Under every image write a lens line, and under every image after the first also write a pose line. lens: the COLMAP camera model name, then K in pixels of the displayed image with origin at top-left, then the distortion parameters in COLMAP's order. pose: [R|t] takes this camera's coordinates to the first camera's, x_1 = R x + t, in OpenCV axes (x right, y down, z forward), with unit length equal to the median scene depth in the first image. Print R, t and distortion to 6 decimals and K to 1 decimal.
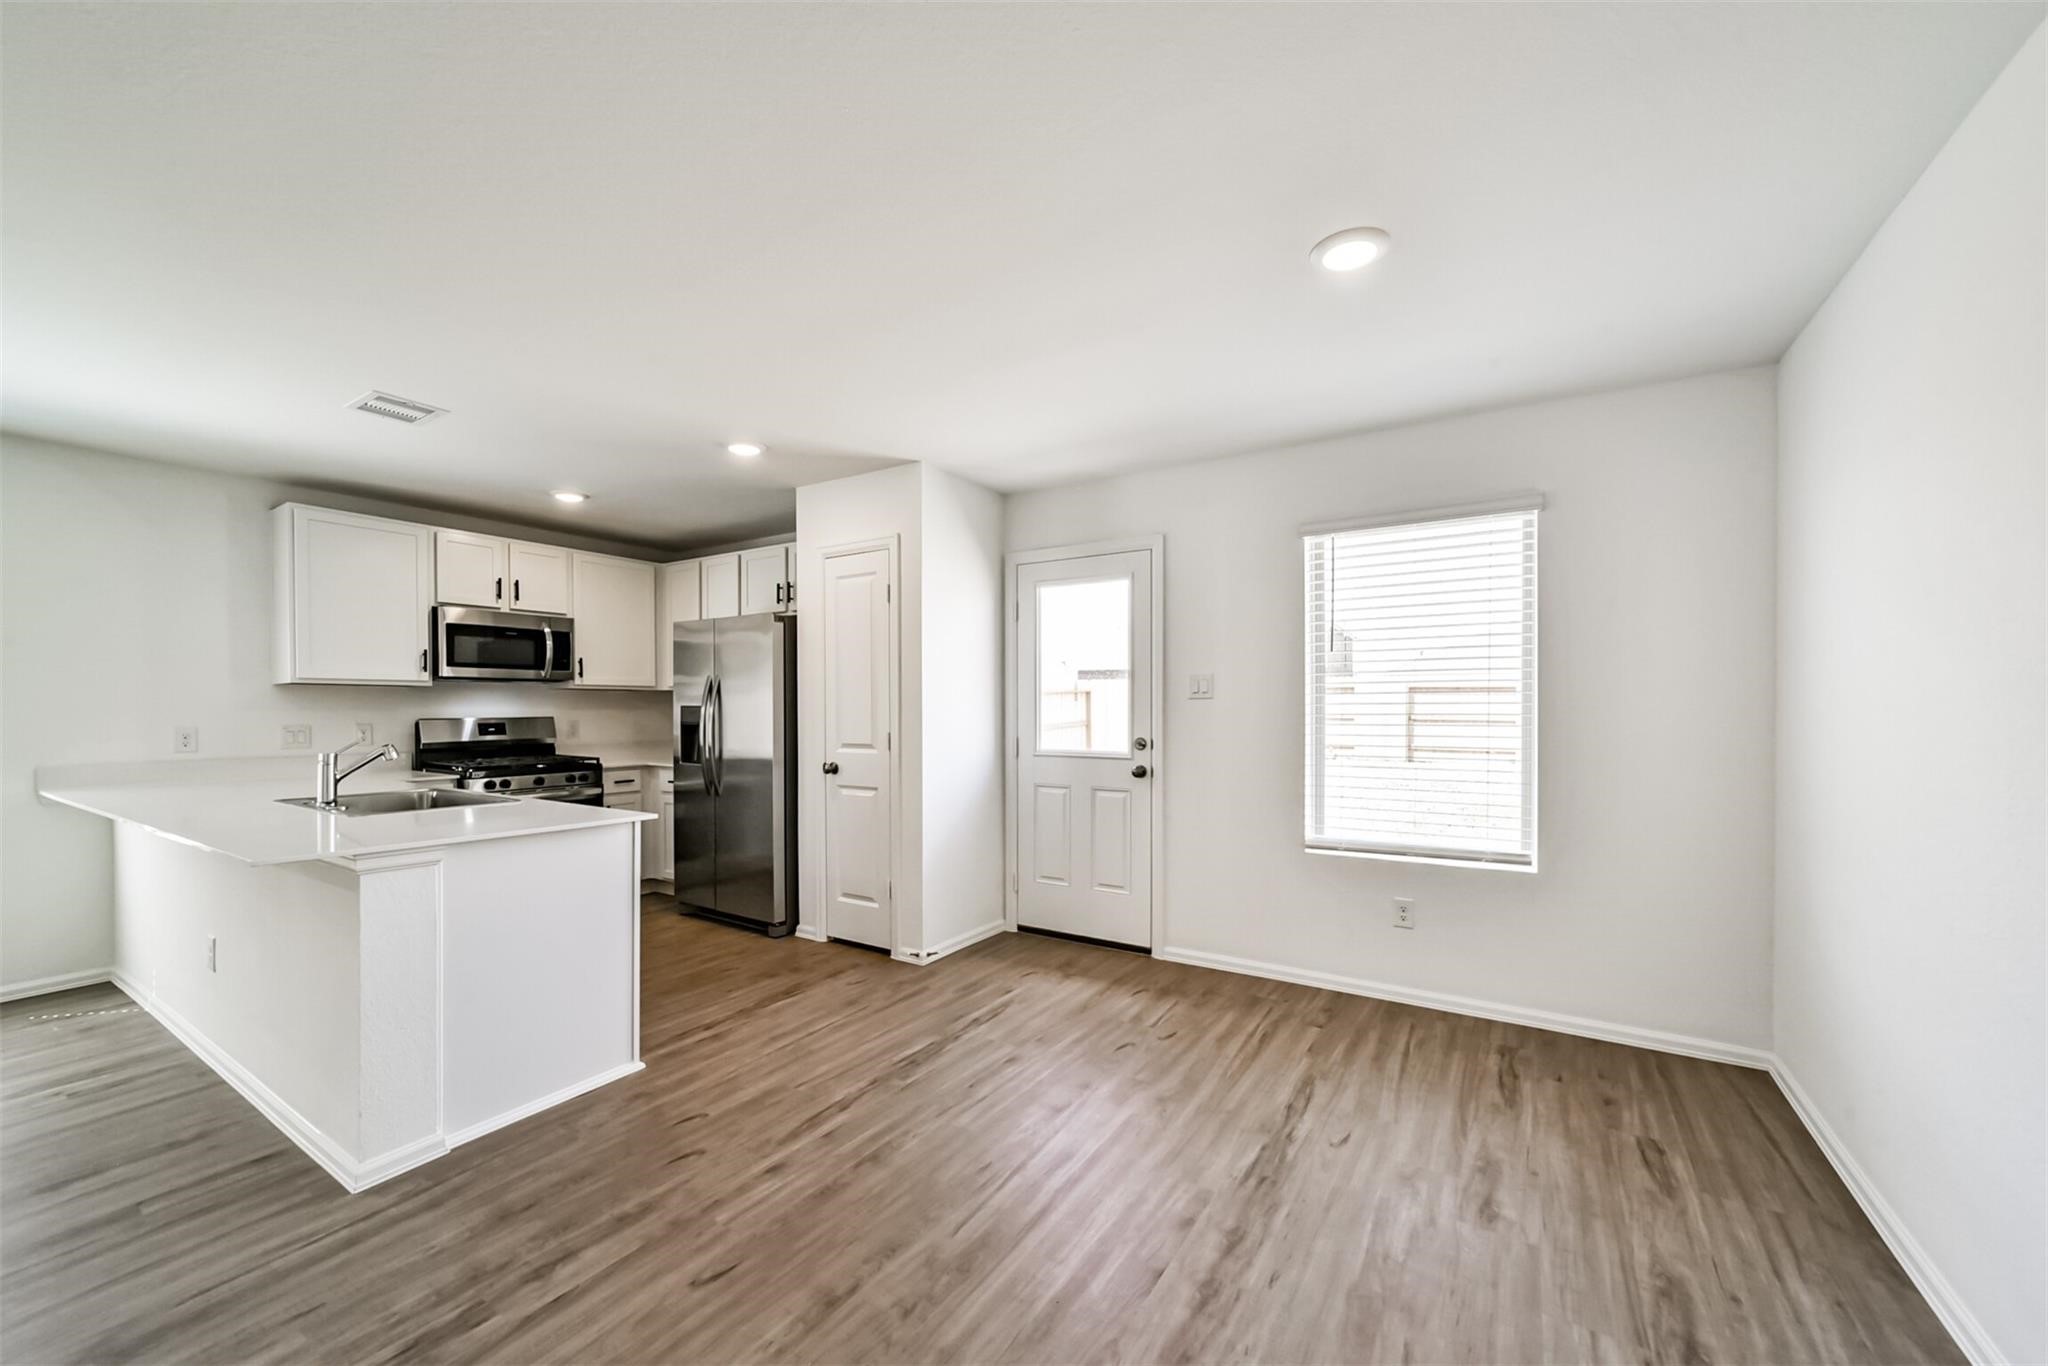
lens RADIAL K [[800.2, 0, 1029.3], [0, 800.2, 718.6], [0, 0, 1]] dist [-0.008871, 0.001911]
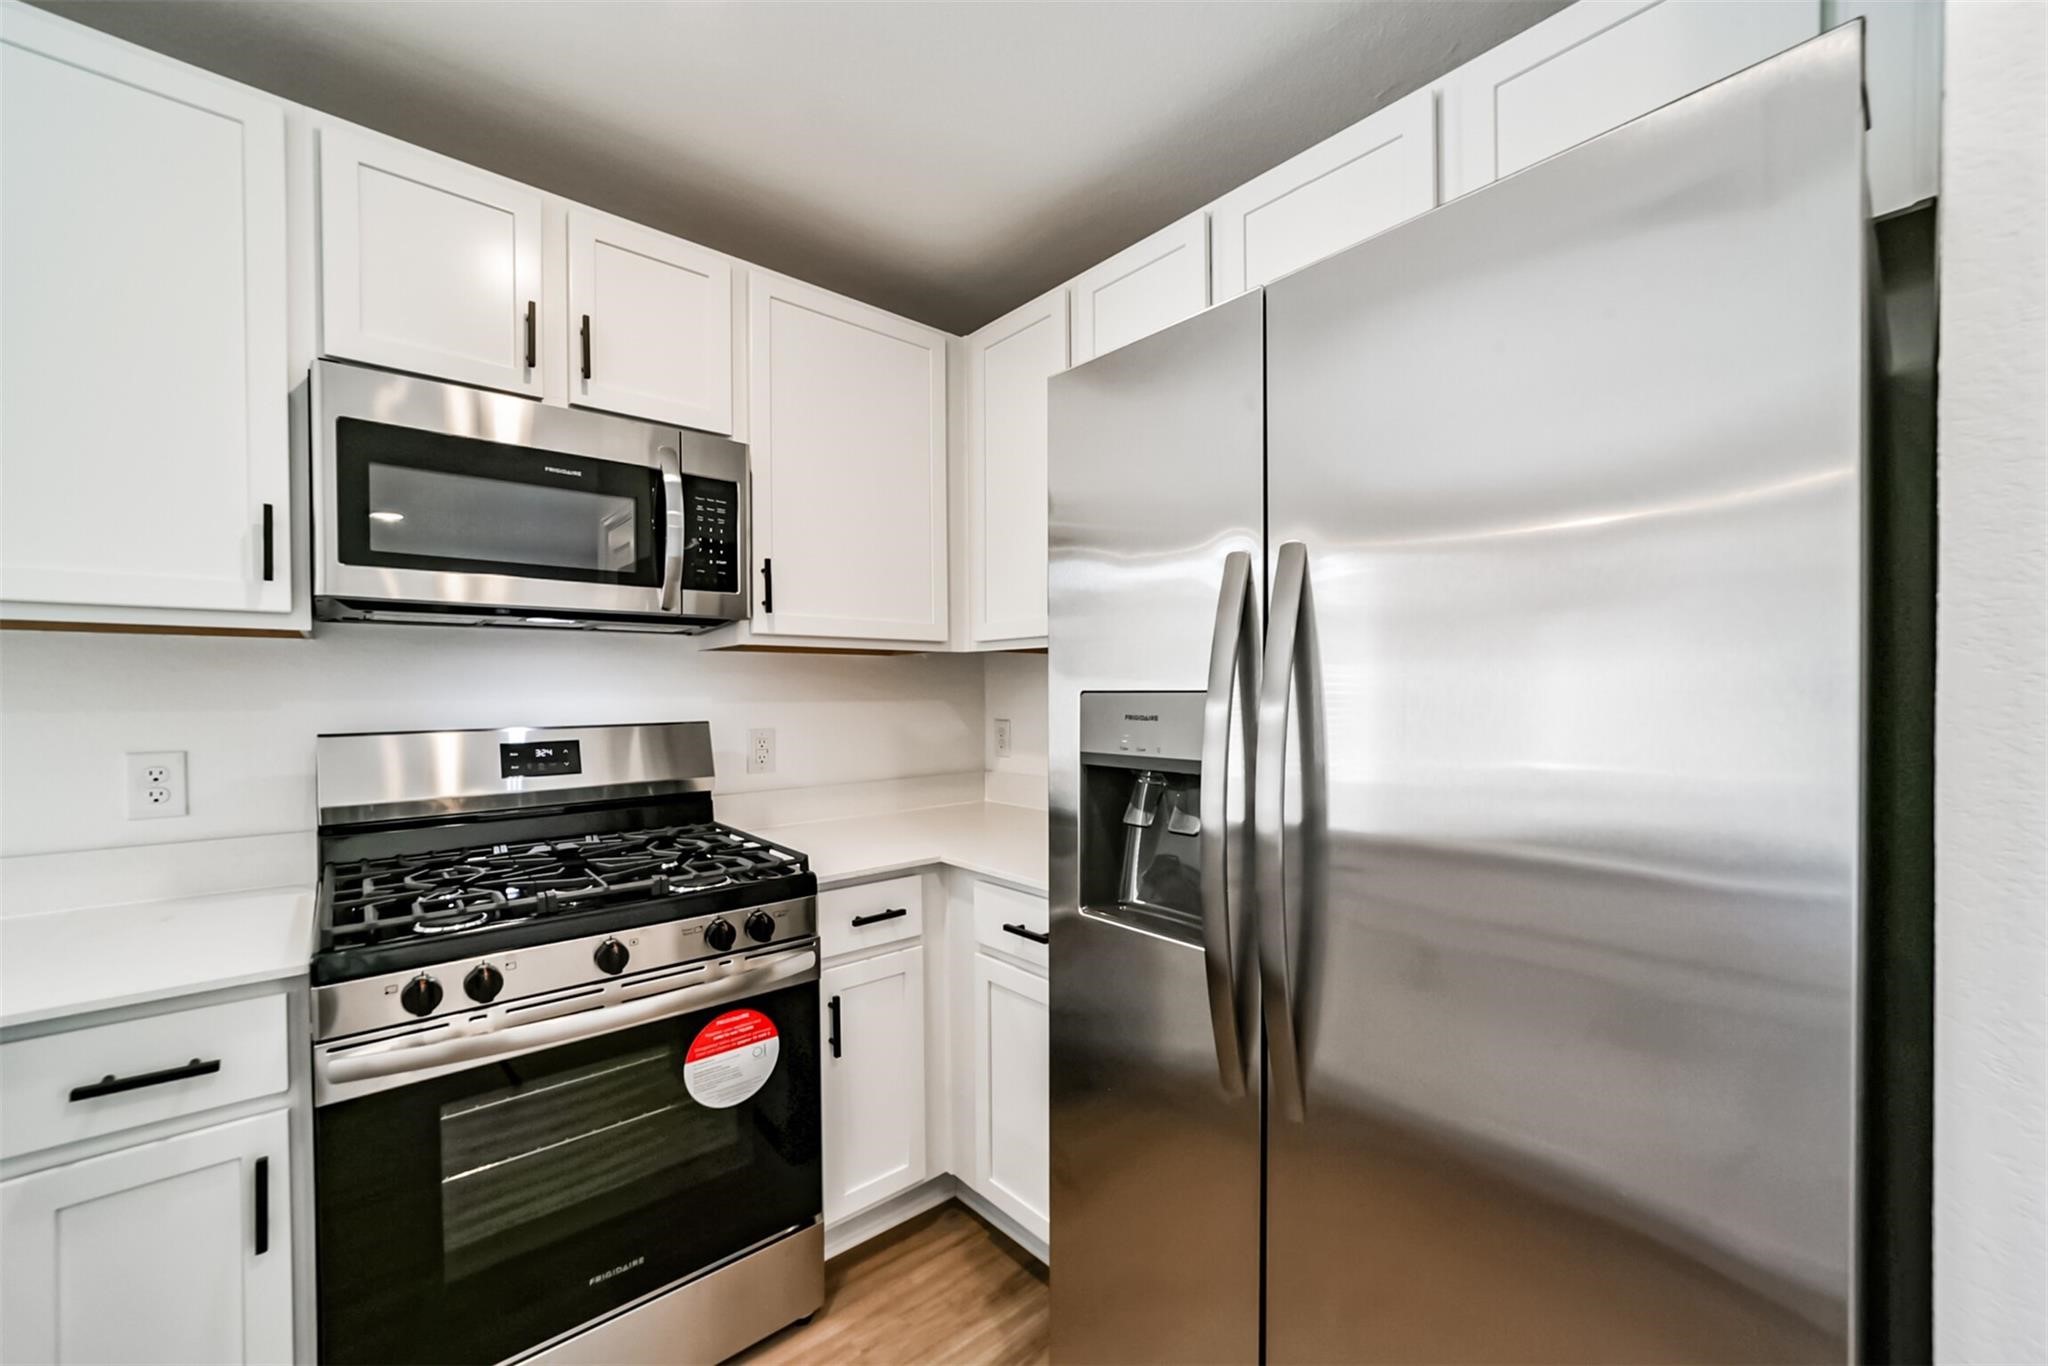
lens RADIAL K [[800.2, 0, 1028.1], [0, 800.2, 699.2], [0, 0, 1]] dist [-0.008871, 0.001911]
pose [[0.961738, -0.003137, -0.273952, -0.378980], [0.001307, 0.999976, -0.006863, -0.011318], [0.273967, 0.006242, 0.961719, 0.741884]]
